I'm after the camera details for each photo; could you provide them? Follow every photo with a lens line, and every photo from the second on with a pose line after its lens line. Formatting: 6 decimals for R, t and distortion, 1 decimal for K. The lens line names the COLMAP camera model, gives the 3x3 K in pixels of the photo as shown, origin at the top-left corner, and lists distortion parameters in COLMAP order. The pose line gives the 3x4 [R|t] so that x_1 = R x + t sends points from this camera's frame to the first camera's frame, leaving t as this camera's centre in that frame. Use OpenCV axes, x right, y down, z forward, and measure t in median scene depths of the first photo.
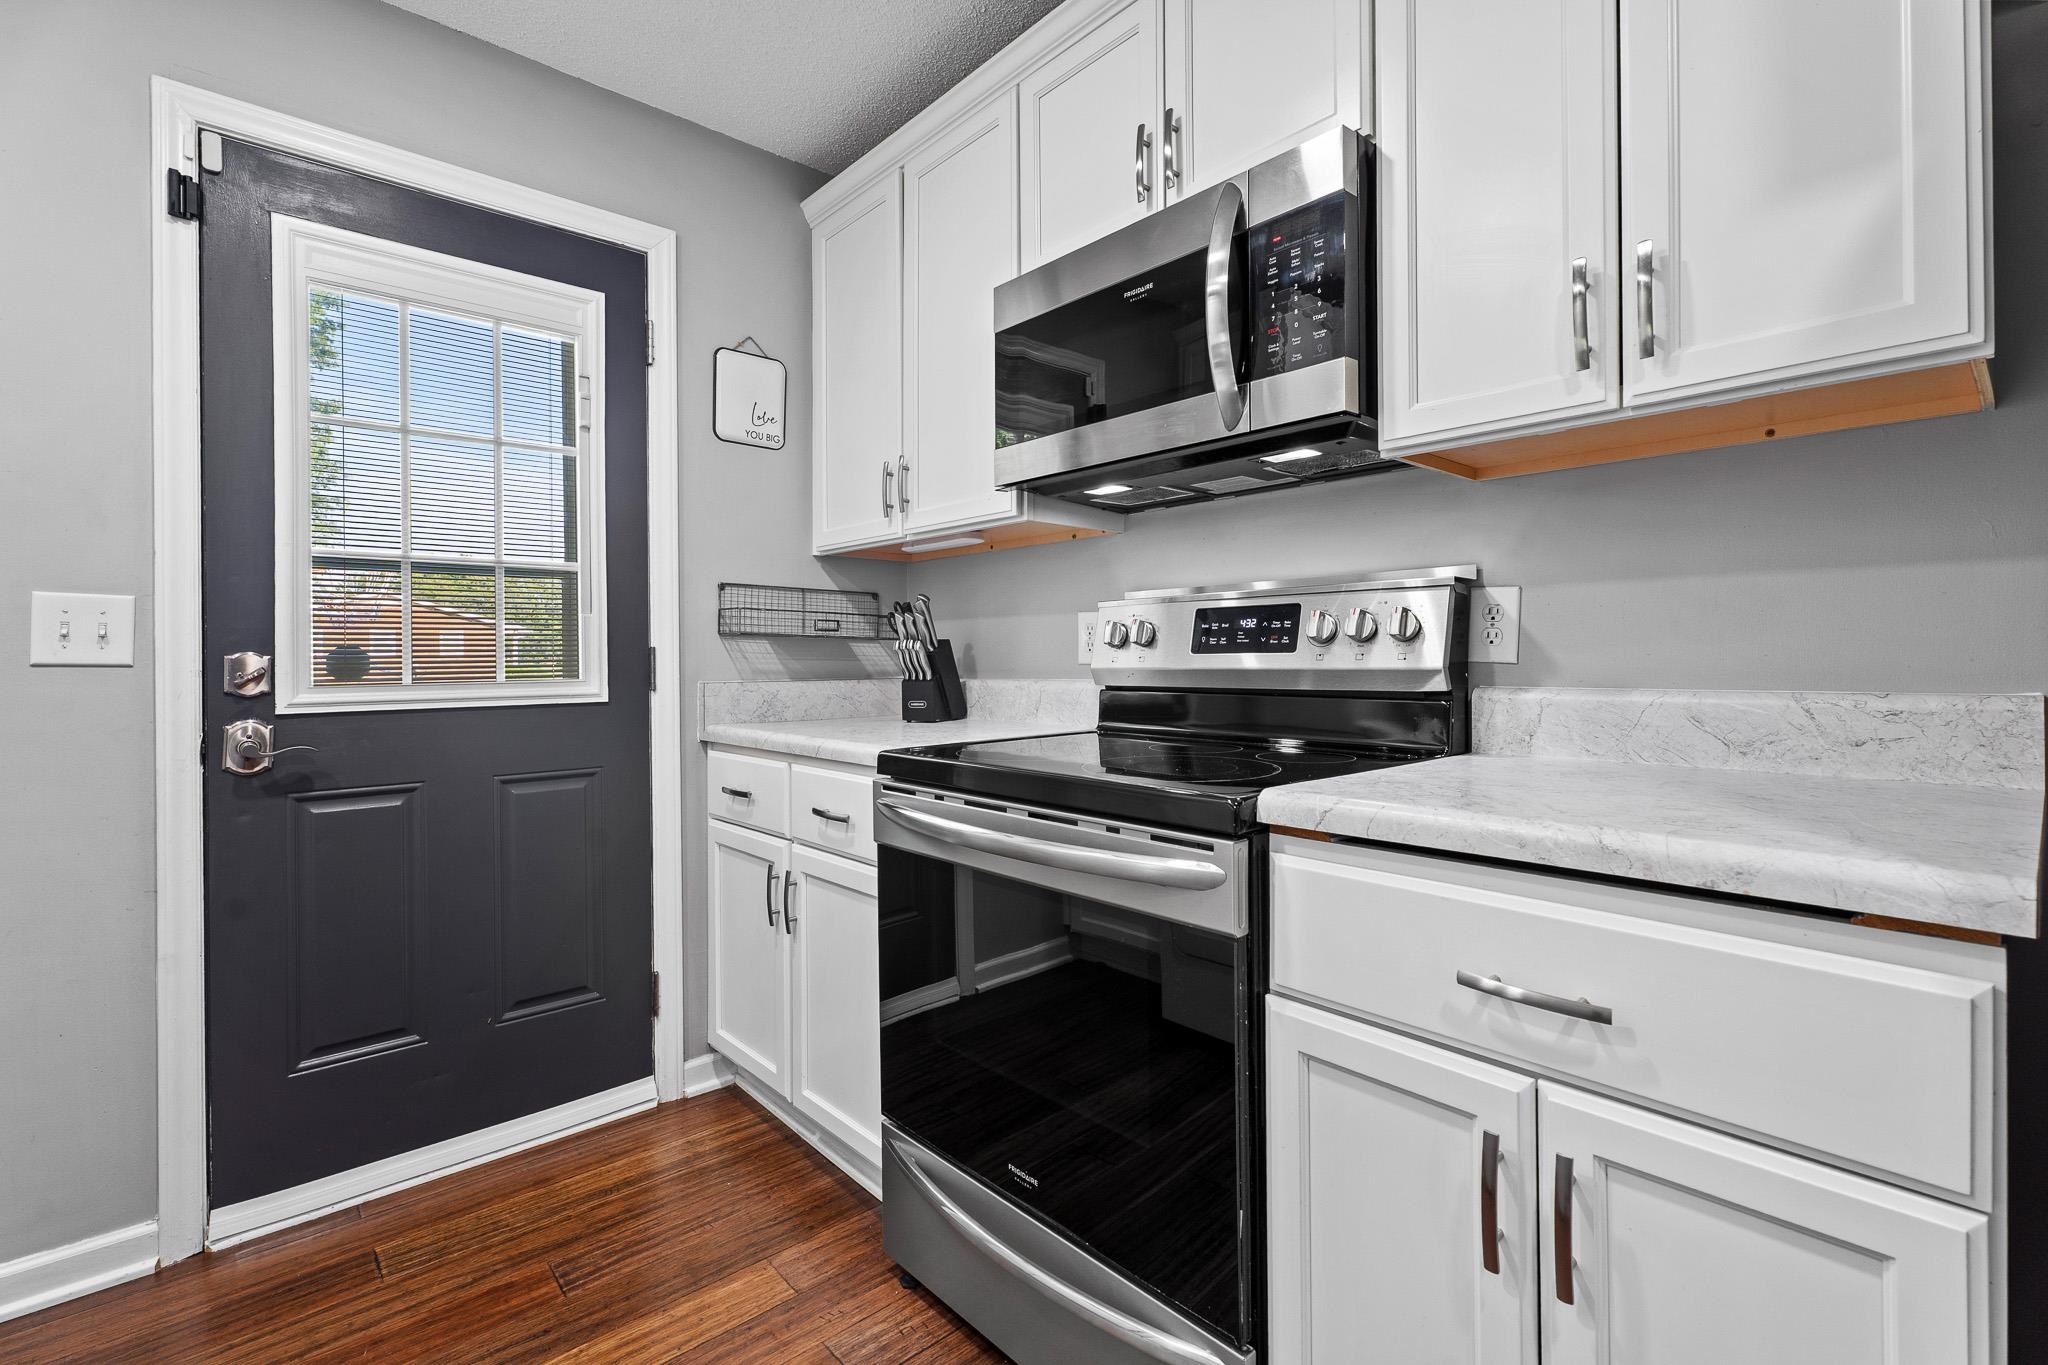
lens RADIAL K [[911.9, 0, 1022.4], [0, 911.9, 655.0], [0, 0, 1]] dist [-0.000754, -0.000601]
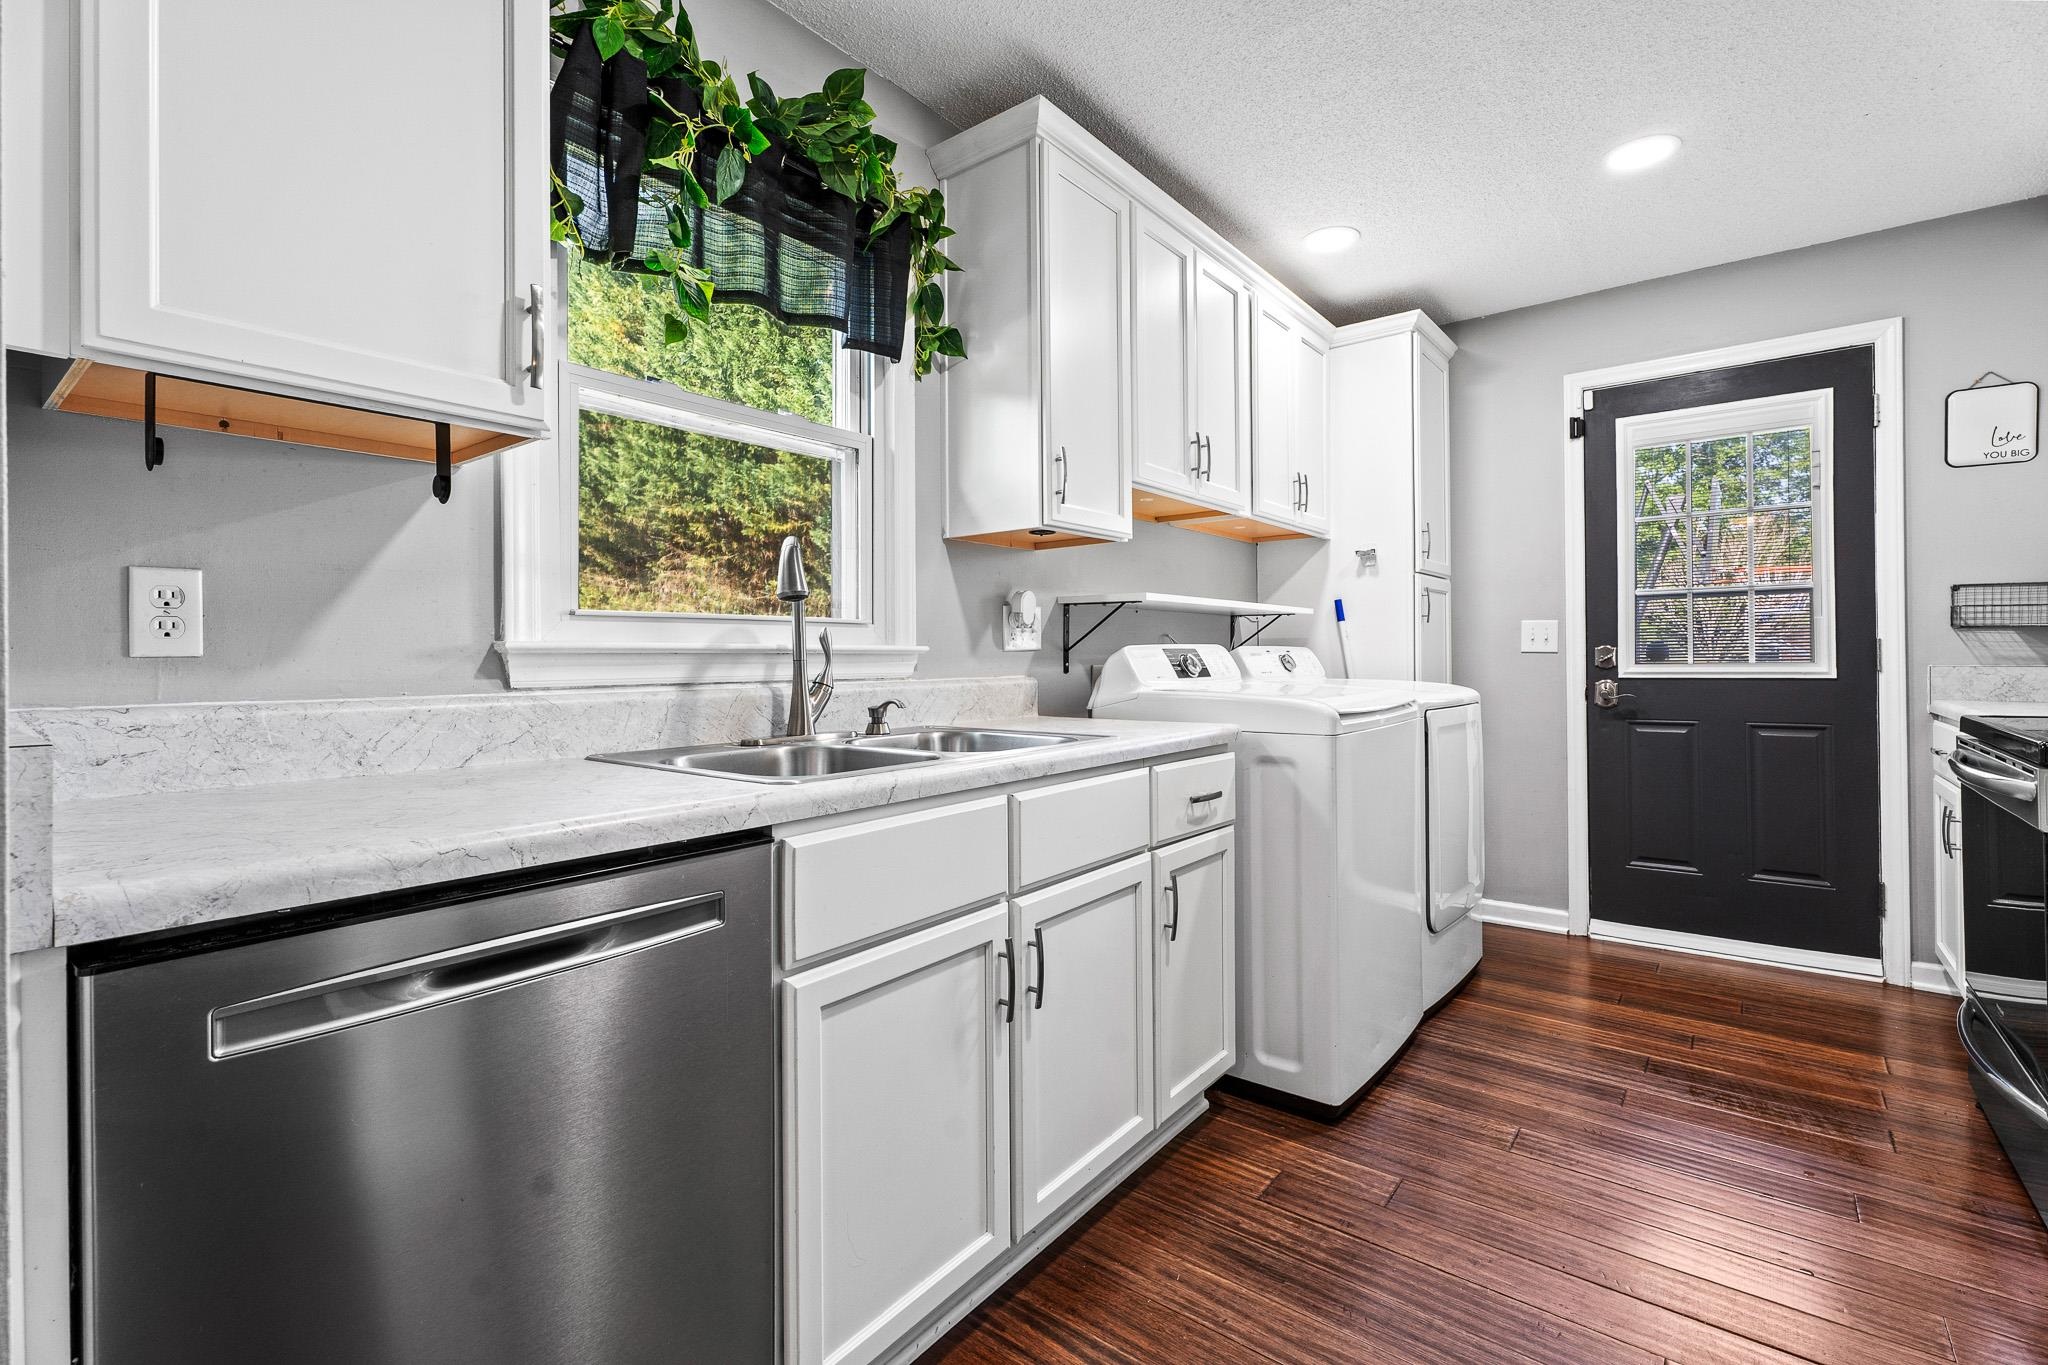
lens RADIAL K [[911.9, 0, 1026.7], [0, 911.9, 656.6], [0, 0, 1]] dist [-0.000754, -0.000601]
pose [[0.169448, 0.005454, -0.985524, 0.724662], [0.010027, 0.999923, 0.007258, -0.005001], [0.985488, -0.011112, 0.169380, -0.470909]]
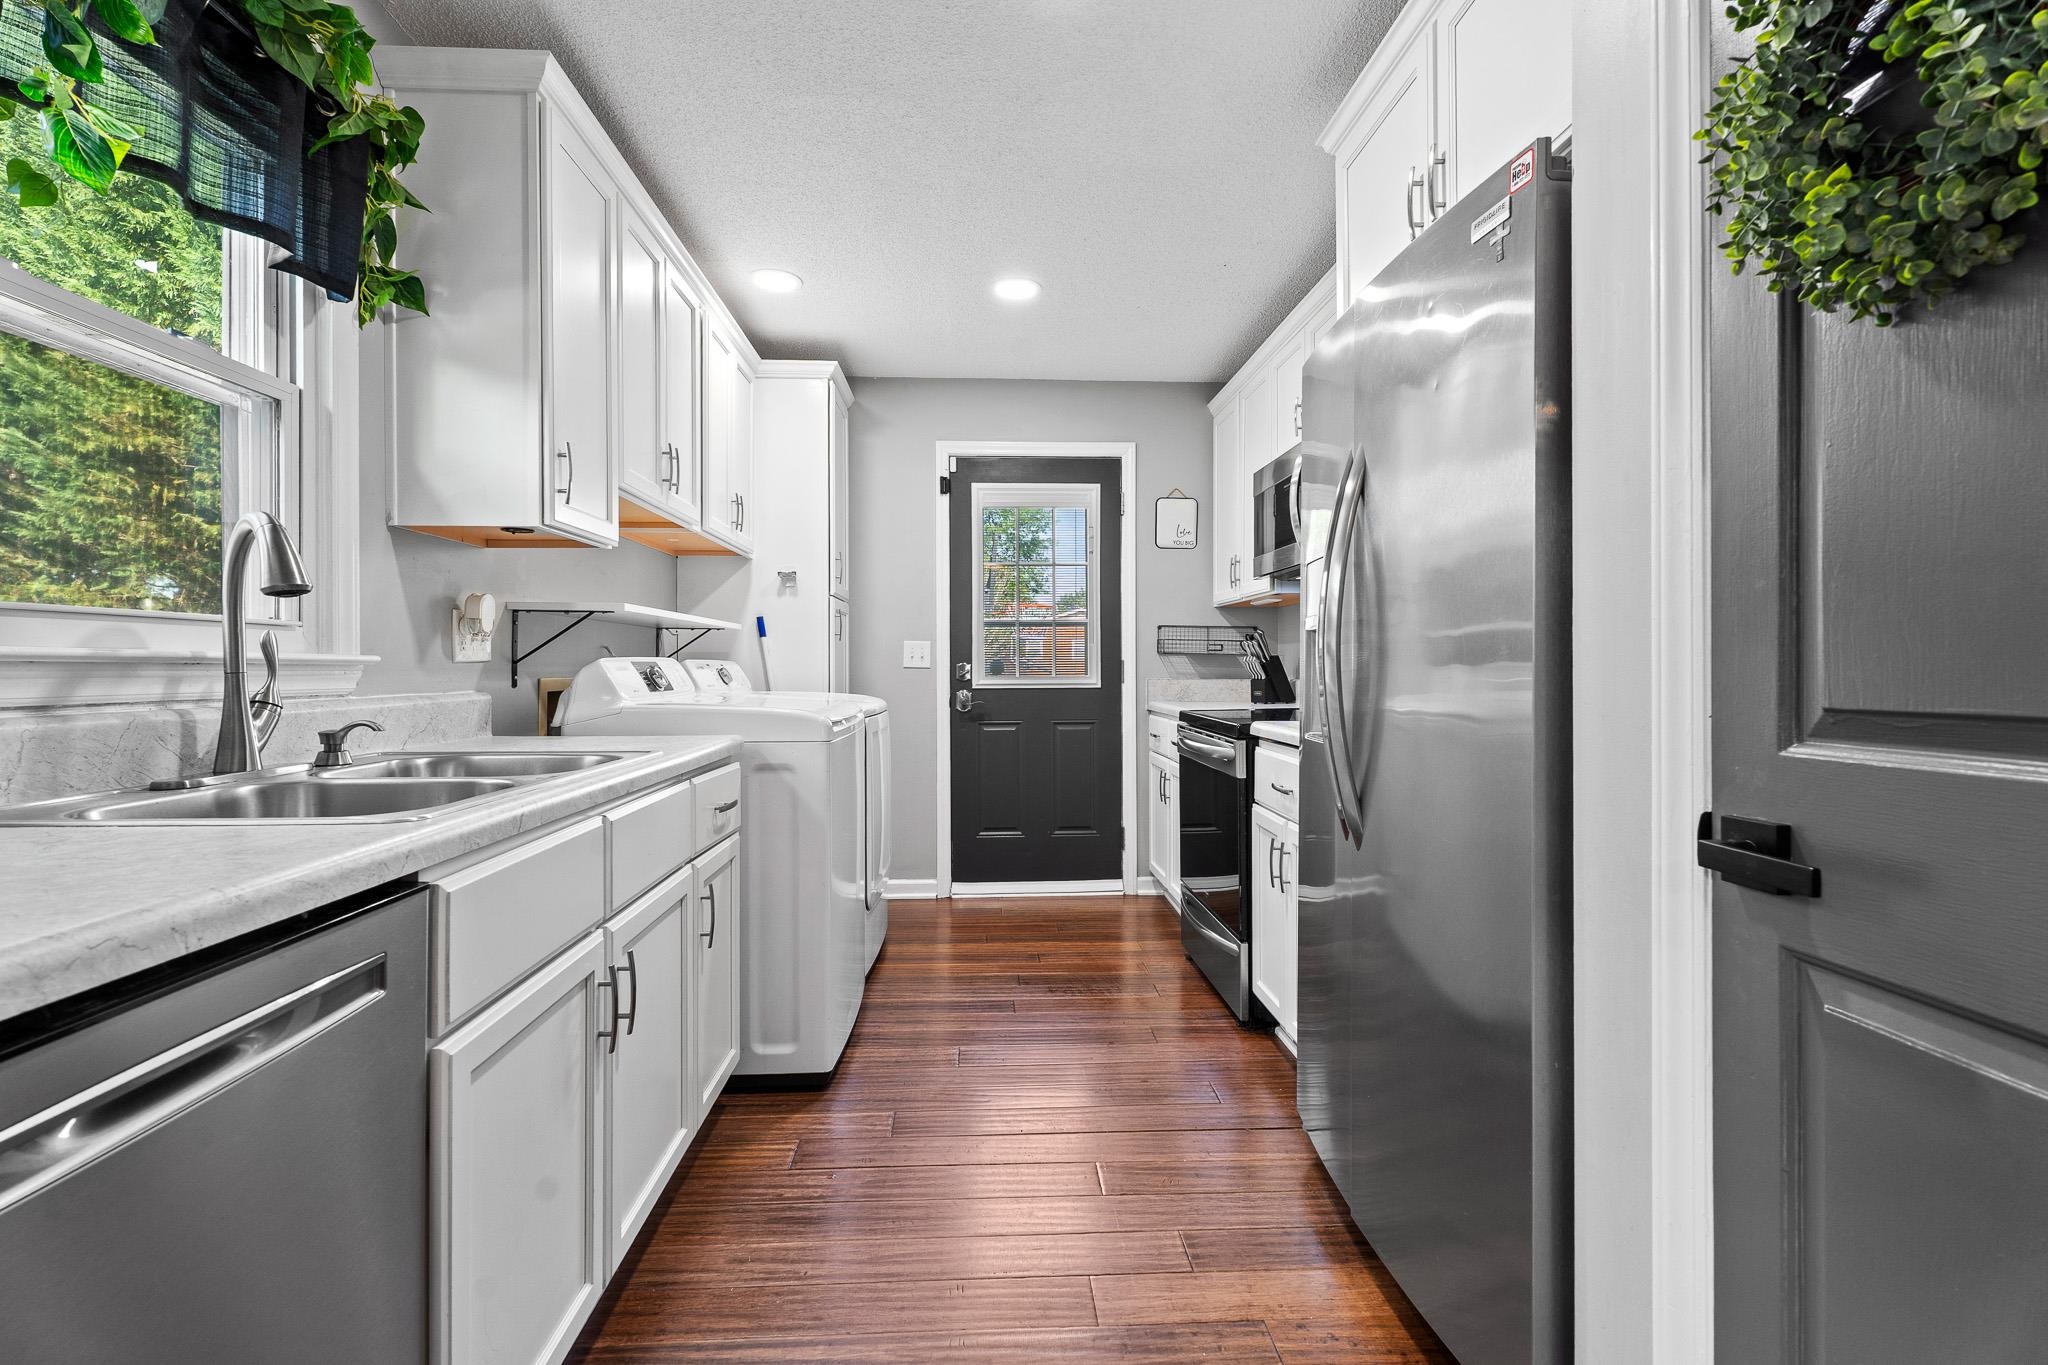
lens RADIAL K [[911.9, 0, 1029.8], [0, 911.9, 673.5], [0, 0, 1]] dist [-0.000754, -0.000601]
pose [[0.778907, 0.010692, -0.627048, 0.692006], [-0.002452, 0.999899, 0.014003, -0.007231], [0.627134, -0.009369, 0.778855, -0.671287]]
